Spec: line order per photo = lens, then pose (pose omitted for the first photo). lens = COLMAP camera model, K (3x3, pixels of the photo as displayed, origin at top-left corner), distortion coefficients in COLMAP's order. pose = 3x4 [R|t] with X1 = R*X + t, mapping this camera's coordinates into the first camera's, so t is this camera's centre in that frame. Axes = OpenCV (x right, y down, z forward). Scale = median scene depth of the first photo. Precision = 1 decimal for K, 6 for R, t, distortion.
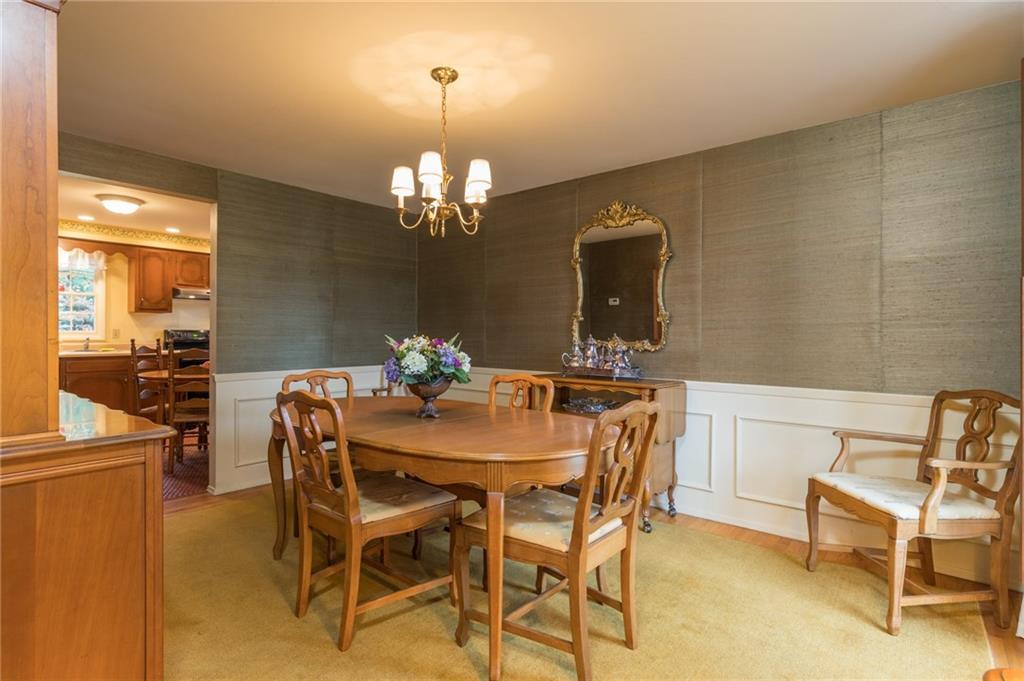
lens RADIAL K [[512.7, 0, 512.0], [0, 512.7, 340.5], [0, 0, 1]] dist [0.000982, 0.000111]
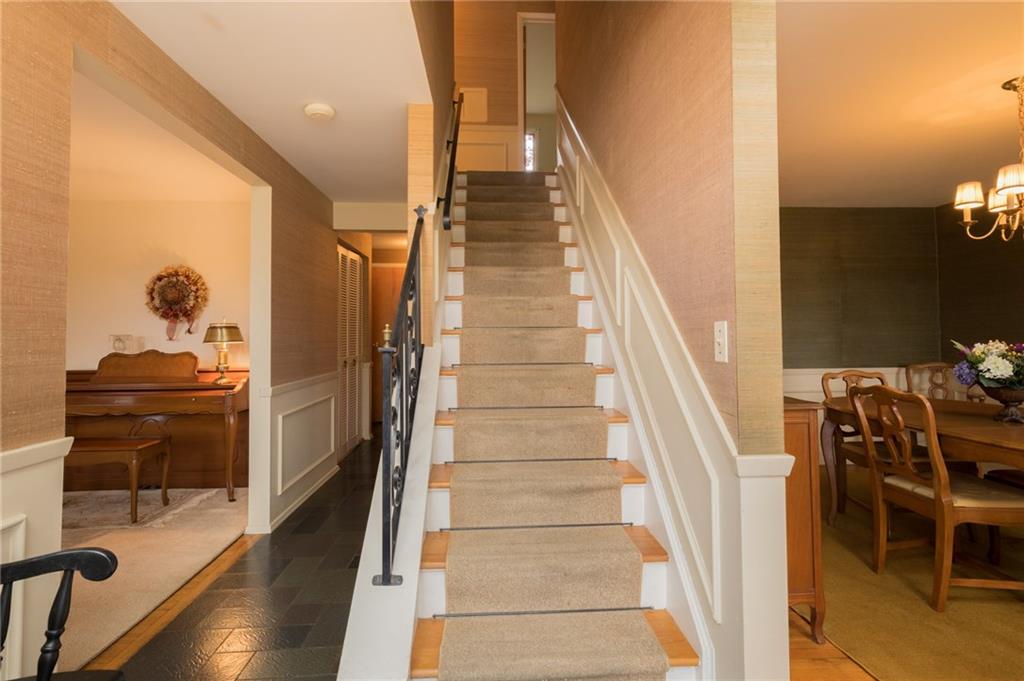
lens RADIAL K [[495.1, 0, 512.2], [0, 495.1, 318.1], [0, 0, 1]] dist [-0.001365, -0.000183]
pose [[0.676356, -0.029967, -0.735965, -0.110177], [-0.001421, 0.999117, -0.041987, -0.012543], [0.736574, 0.029444, 0.675716, -0.399218]]
